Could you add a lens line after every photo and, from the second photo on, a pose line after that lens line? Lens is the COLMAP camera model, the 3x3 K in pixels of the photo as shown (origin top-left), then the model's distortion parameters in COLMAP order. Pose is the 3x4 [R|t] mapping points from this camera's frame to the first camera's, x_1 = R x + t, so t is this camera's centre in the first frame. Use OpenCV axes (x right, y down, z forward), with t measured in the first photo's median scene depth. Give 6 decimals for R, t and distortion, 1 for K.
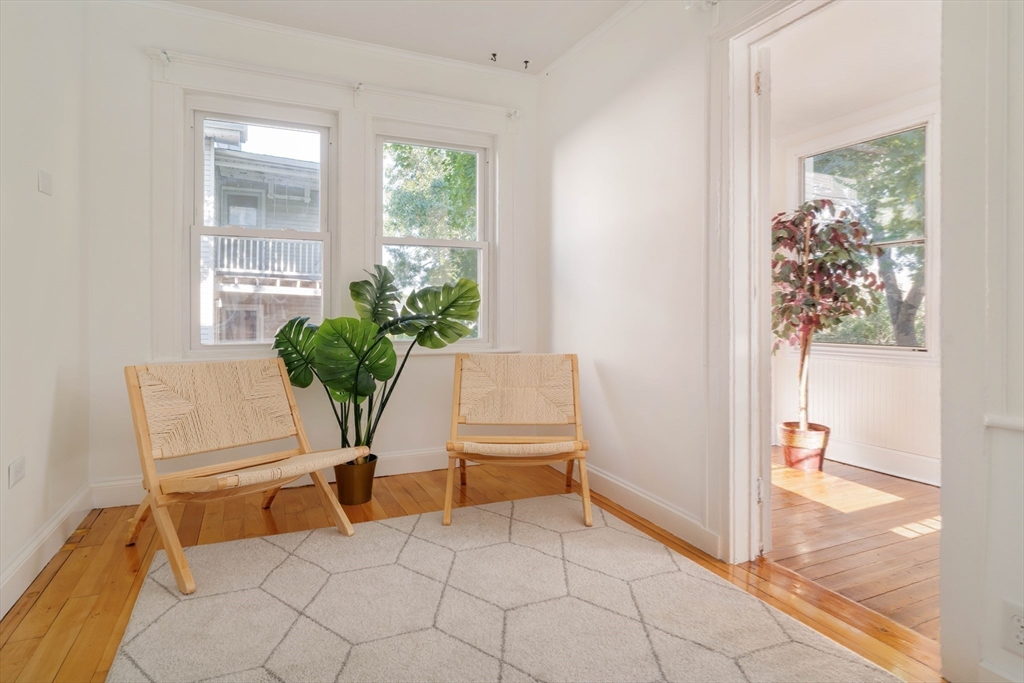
lens RADIAL K [[555.4, 0, 513.9], [0, 555.4, 310.8], [0, 0, 1]] dist [-0.026106, 0.000977]
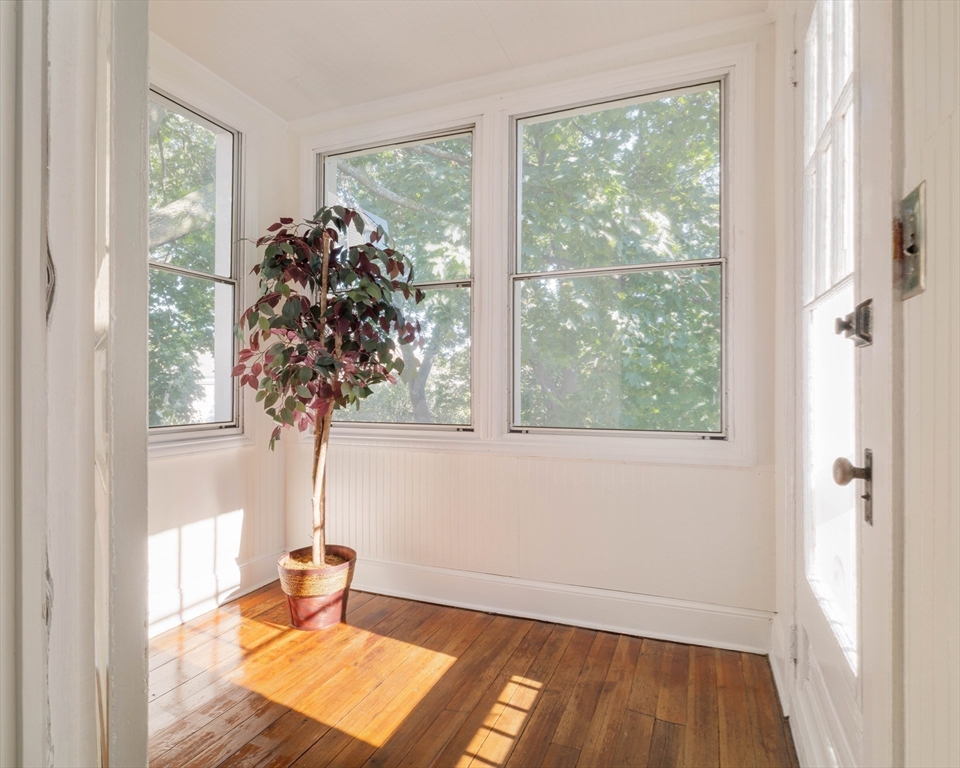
lens RADIAL K [[531.5, 0, 482.1], [0, 531.5, 383.7], [0, 0, 1]] dist [-0.001210, 0.000337]
pose [[0.733519, -0.002519, 0.679664, 0.246368], [-0.004100, 0.999959, 0.008130, 0.003327], [-0.679656, -0.008750, 0.733479, 0.419963]]
